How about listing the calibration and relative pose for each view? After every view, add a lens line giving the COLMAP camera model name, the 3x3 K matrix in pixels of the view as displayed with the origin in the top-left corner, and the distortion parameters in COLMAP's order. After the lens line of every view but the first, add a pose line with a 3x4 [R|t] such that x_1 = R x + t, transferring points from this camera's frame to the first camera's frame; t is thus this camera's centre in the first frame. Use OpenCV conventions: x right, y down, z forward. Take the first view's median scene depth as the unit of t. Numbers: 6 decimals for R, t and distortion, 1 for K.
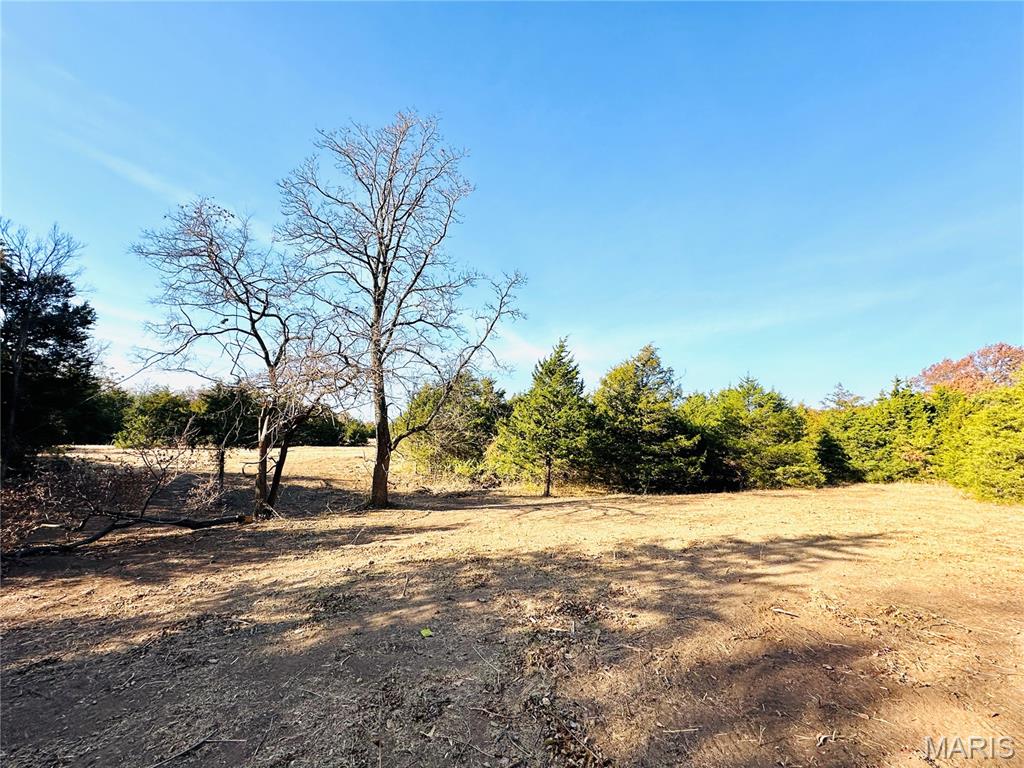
lens RADIAL K [[410.6, 0, 511.5], [0, 410.6, 378.3], [0, 0, 1]] dist [-0.002838, 0.000335]
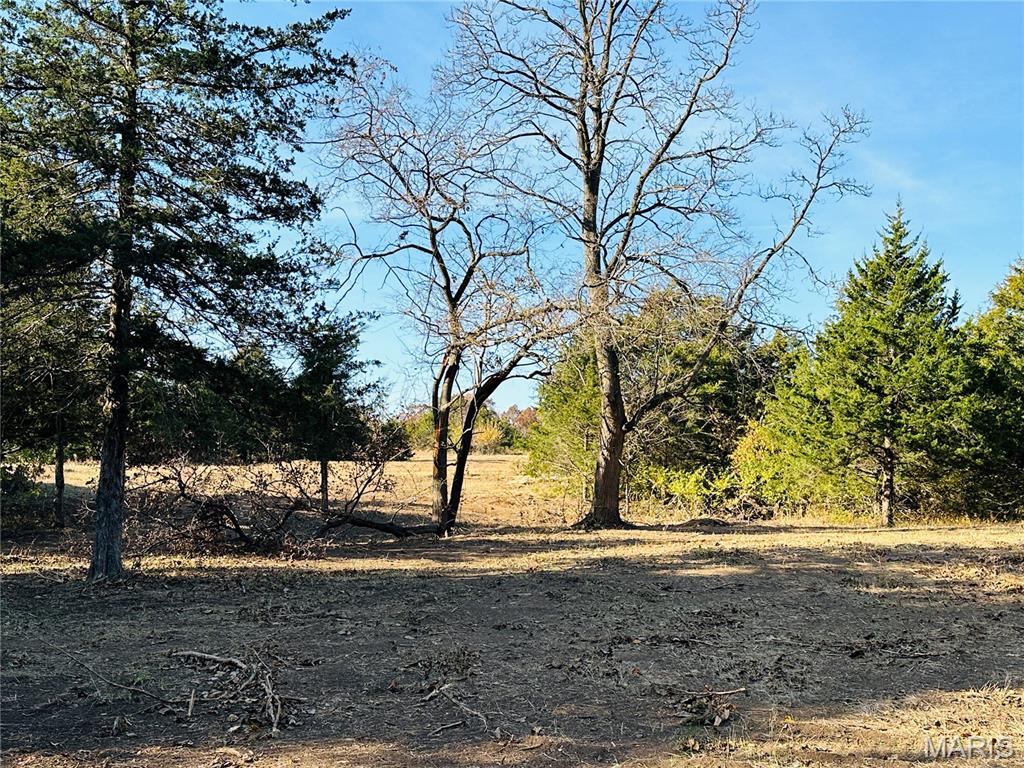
lens RADIAL K [[1096.1, 0, 507.1], [0, 1096.1, 391.5], [0, 0, 1]] dist [0.113788, 0.000000]
pose [[0.983686, -0.028603, -0.177607, -0.110285], [0.044268, 0.995408, 0.084874, -0.015709], [0.174364, -0.091352, 0.980435, -0.367675]]
